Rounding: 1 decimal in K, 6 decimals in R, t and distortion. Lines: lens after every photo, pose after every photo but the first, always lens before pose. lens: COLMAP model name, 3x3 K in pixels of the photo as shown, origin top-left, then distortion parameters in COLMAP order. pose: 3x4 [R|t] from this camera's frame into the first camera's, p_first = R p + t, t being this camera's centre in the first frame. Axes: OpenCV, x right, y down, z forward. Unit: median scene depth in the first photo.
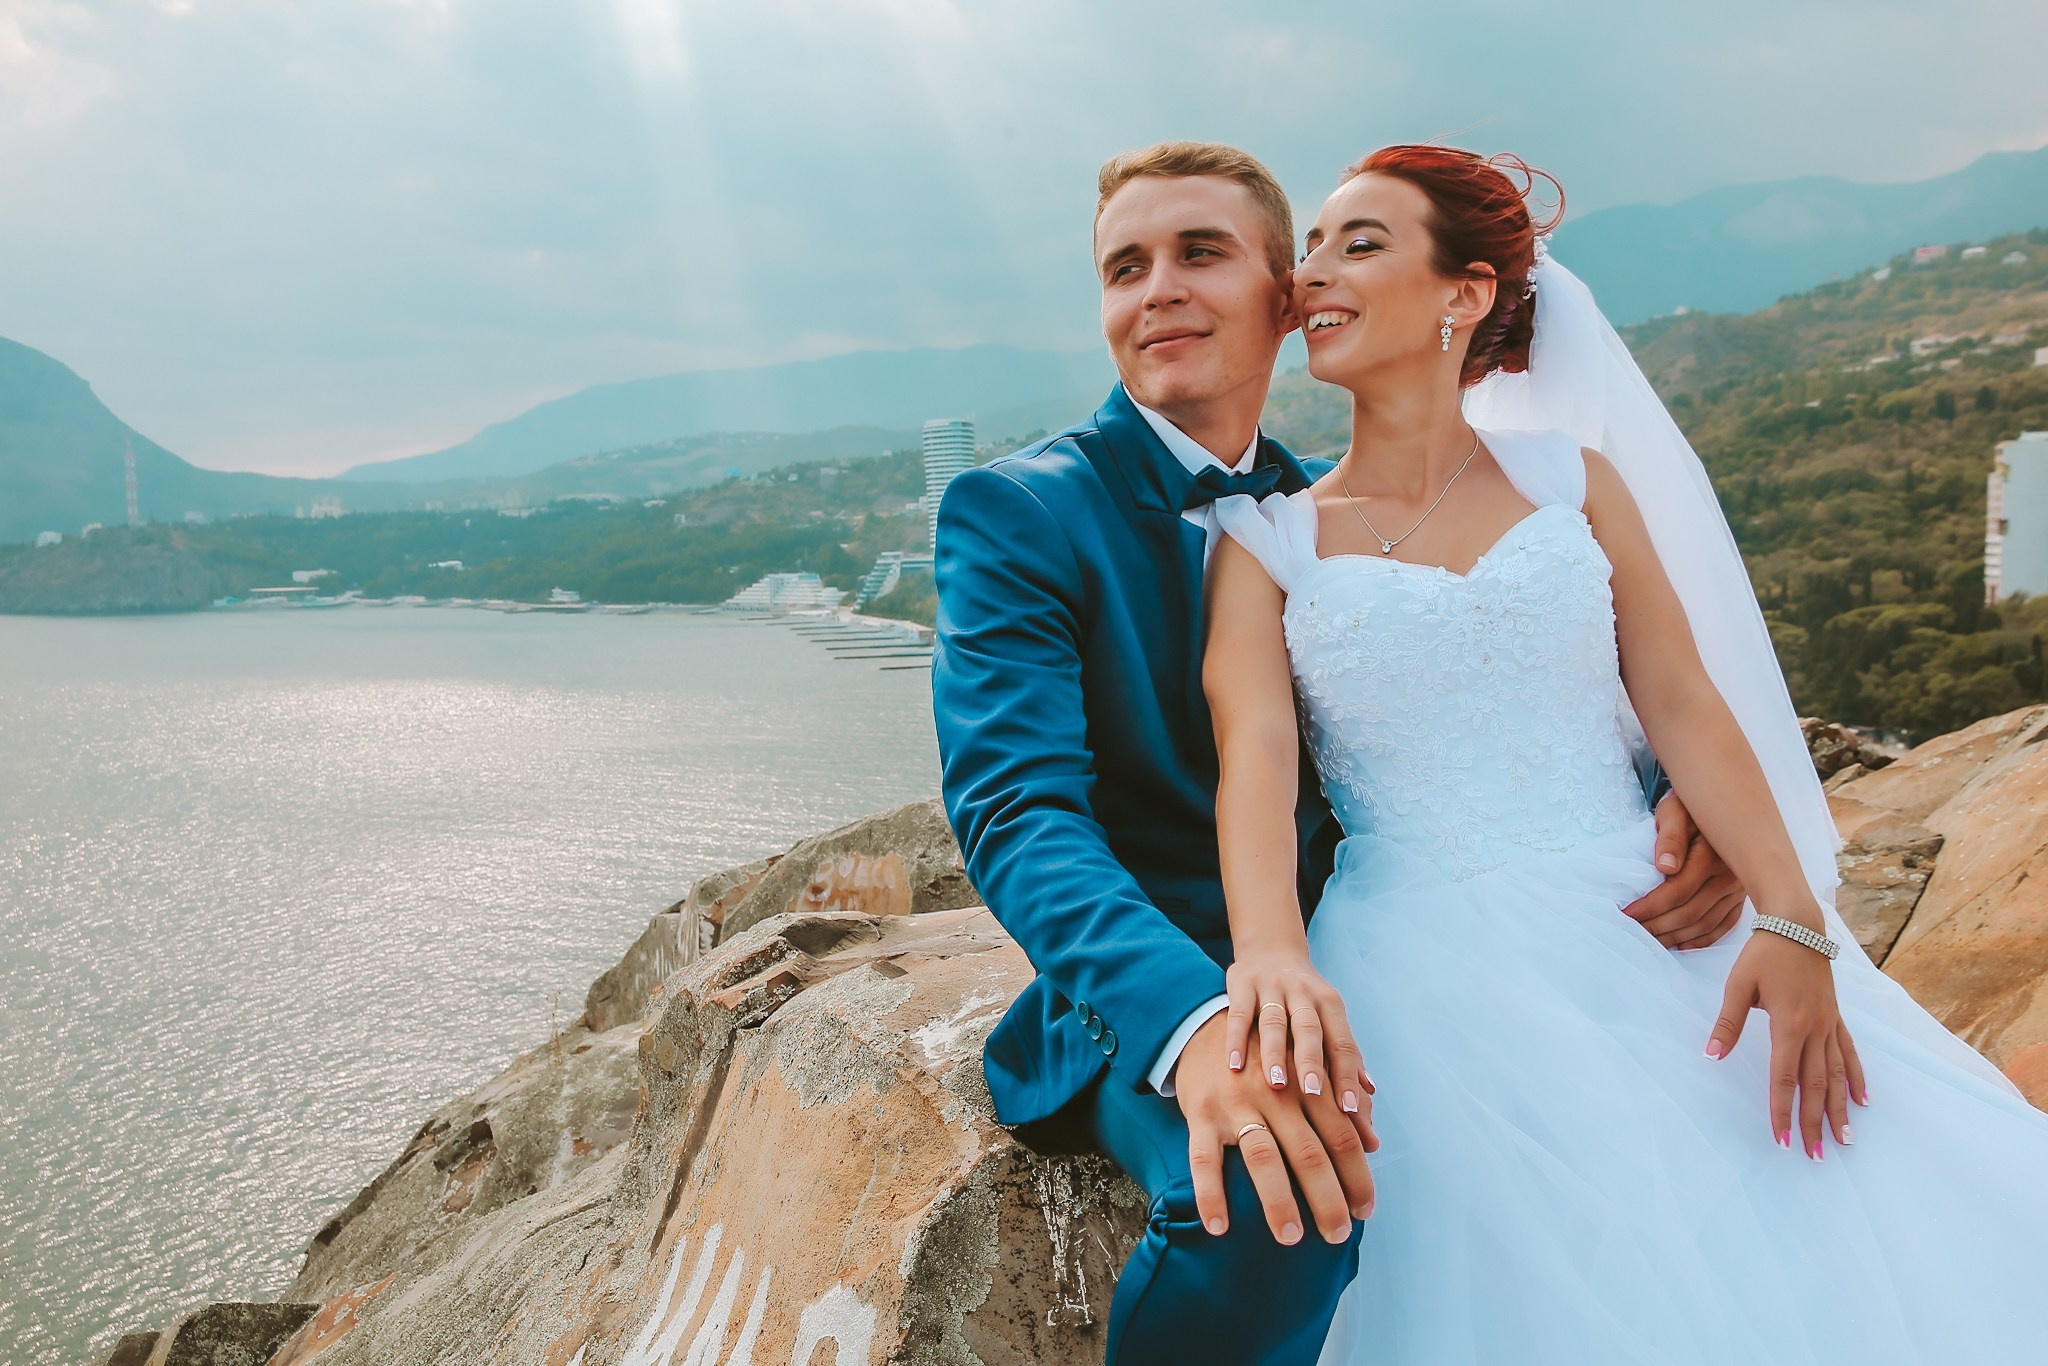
lens RADIAL K [[1754.6, 0, 1016.6], [0, 1754.6, 688.7], [0, 0, 1]] dist [-0.063500, 0.118876]
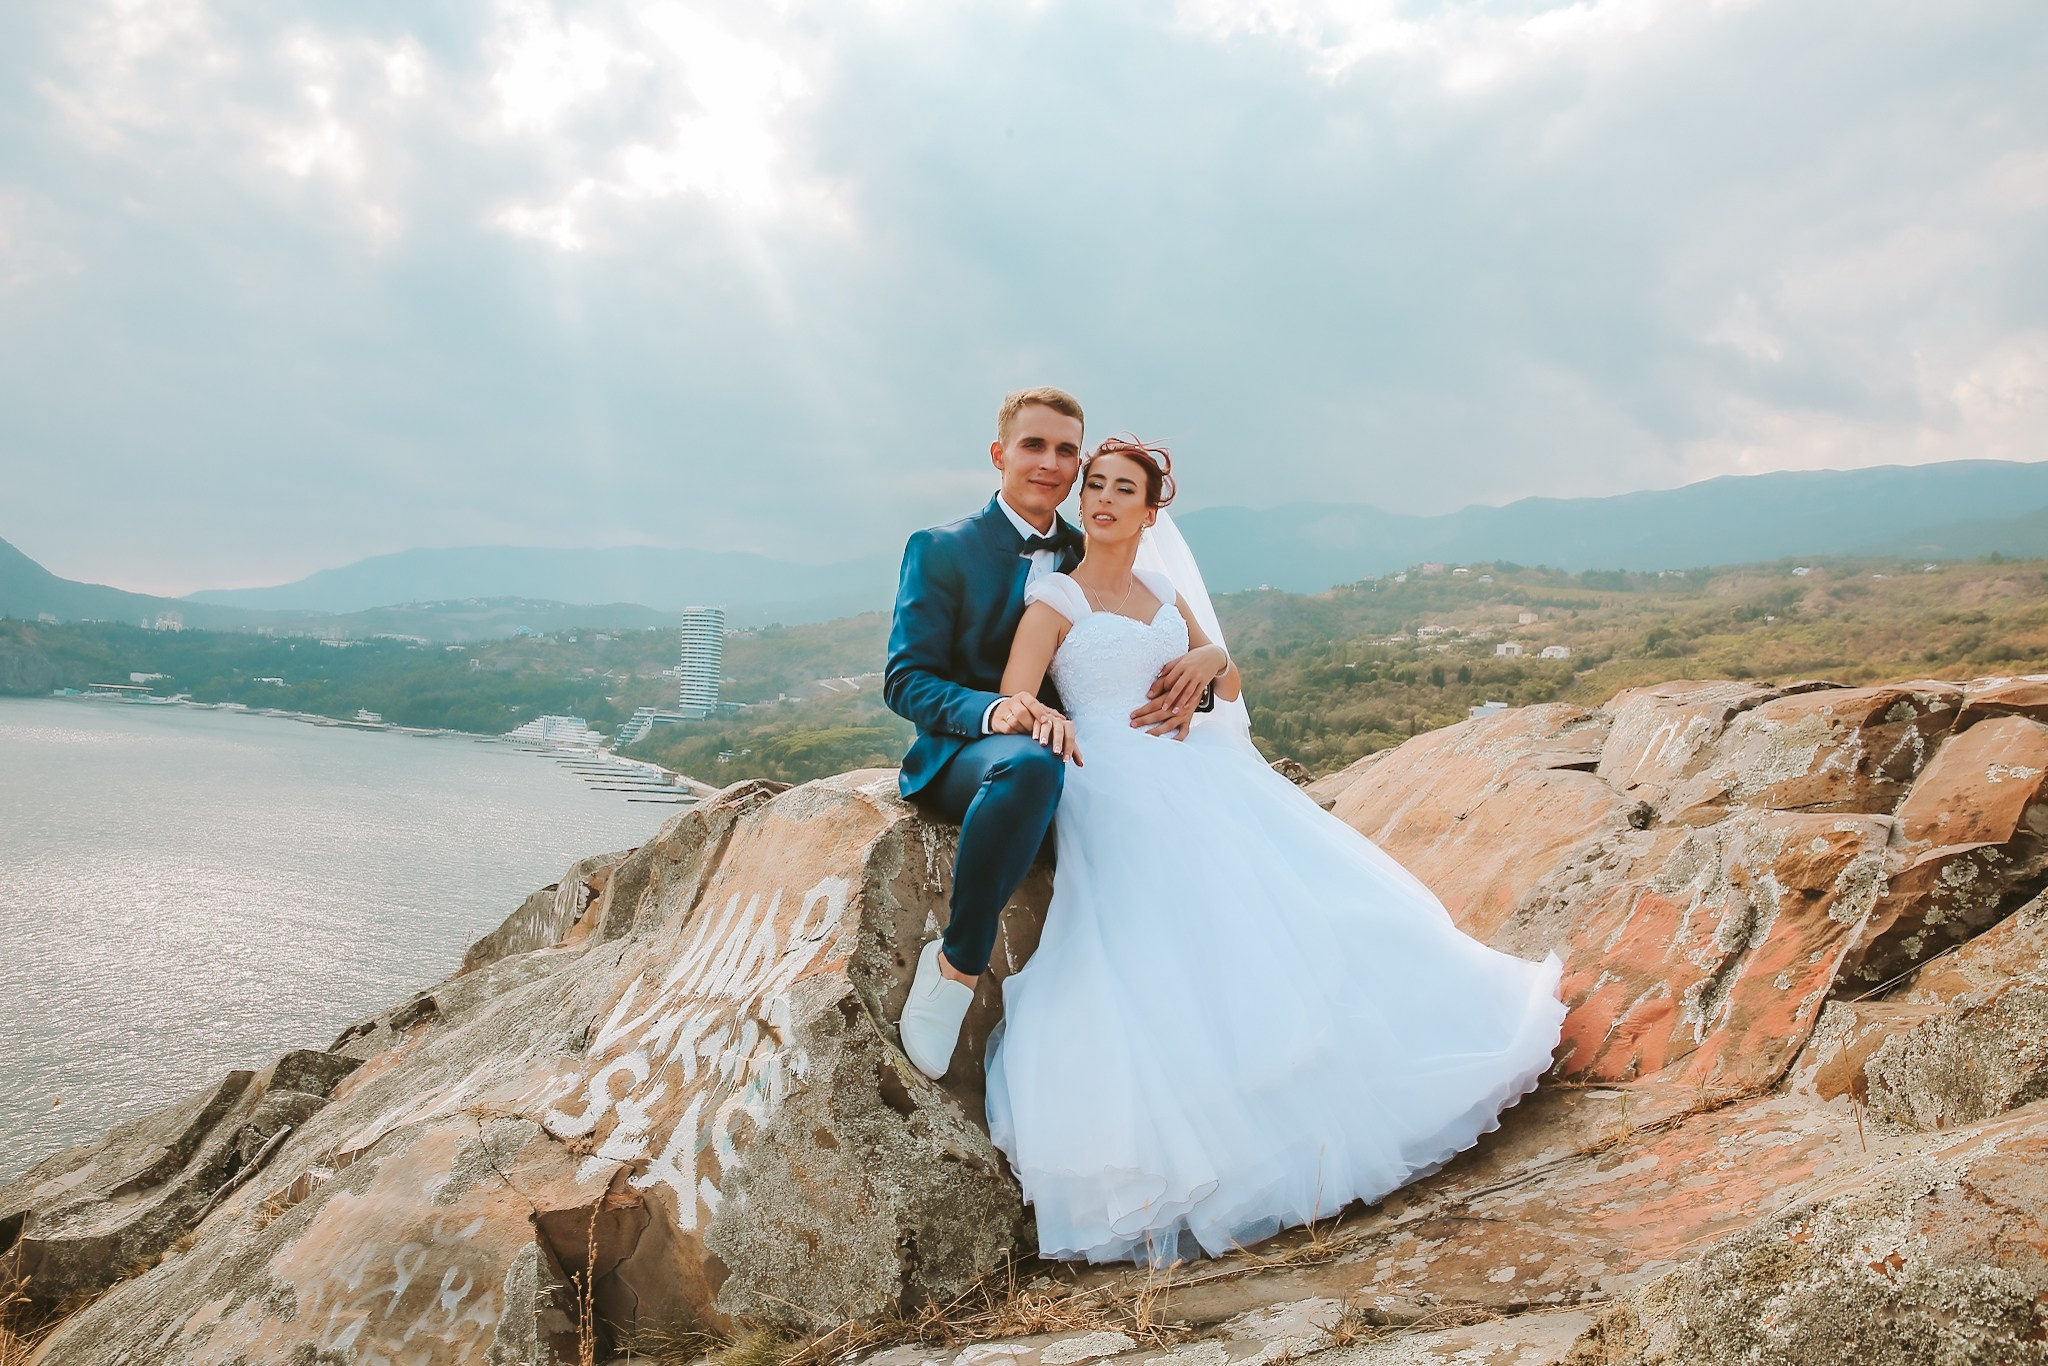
lens RADIAL K [[1389.5, 0, 1022.3], [0, 1389.5, 687.3], [0, 0, 1]] dist [-0.114356, 0.086594]
pose [[0.976197, 0.100805, 0.192036, -0.173155], [-0.079125, 0.989926, -0.117415, 0.224463], [-0.201937, 0.099425, 0.974339, -0.625508]]
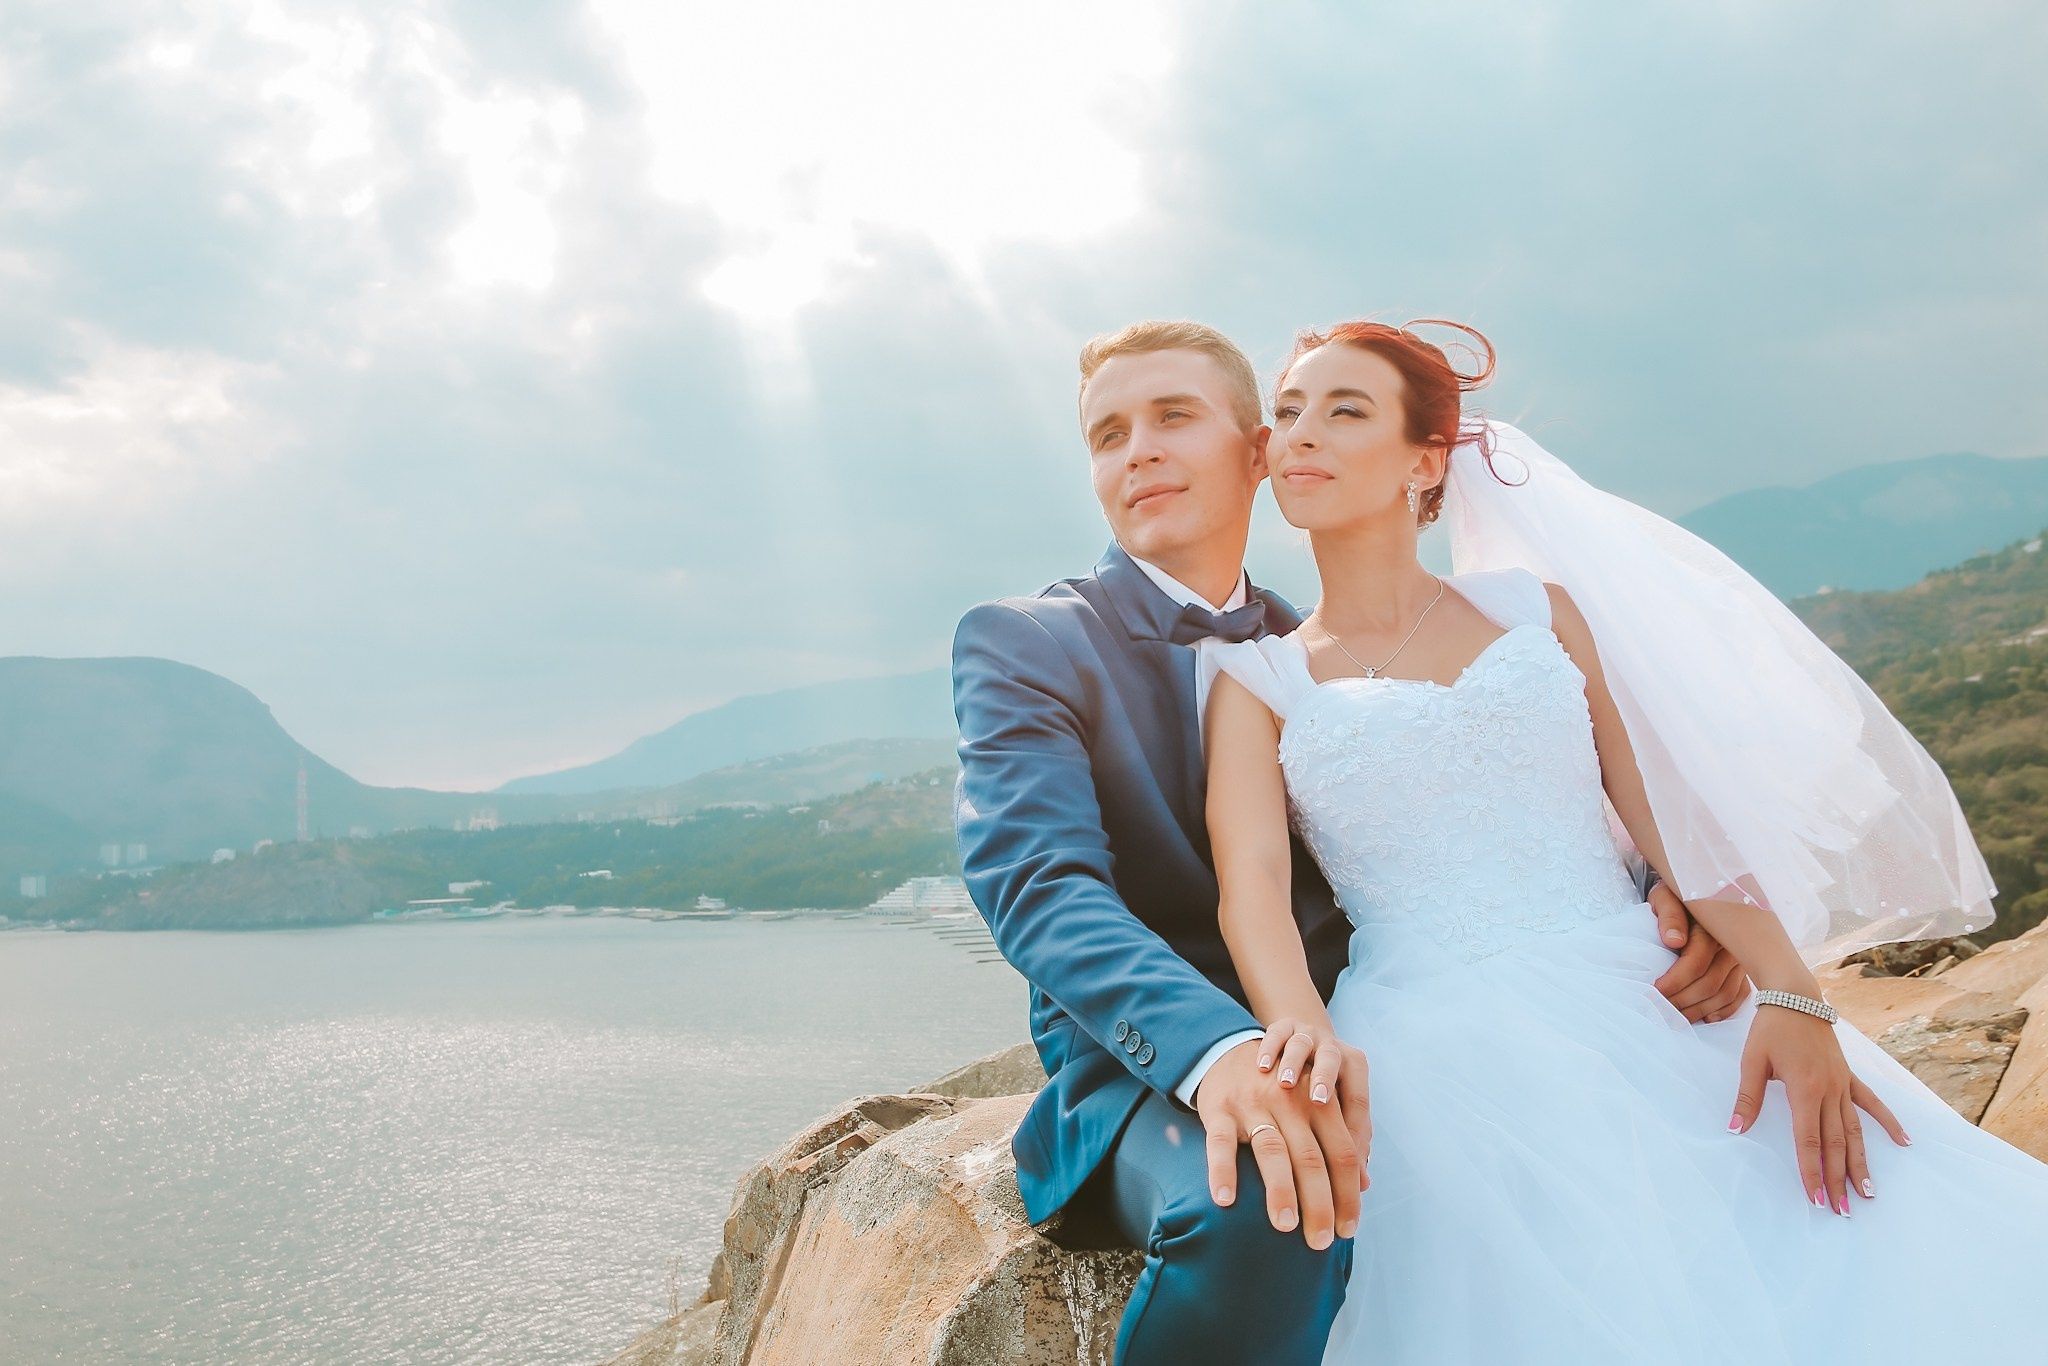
lens RADIAL K [[1758.4, 0, 1017.3], [0, 1758.4, 685.9], [0, 0, 1]] dist [-0.069283, 0.129135]
pose [[0.996535, -0.028947, -0.077979, 0.058041], [0.015121, 0.984916, -0.172373, 0.086761], [0.081793, 0.170596, 0.981940, -0.065656]]
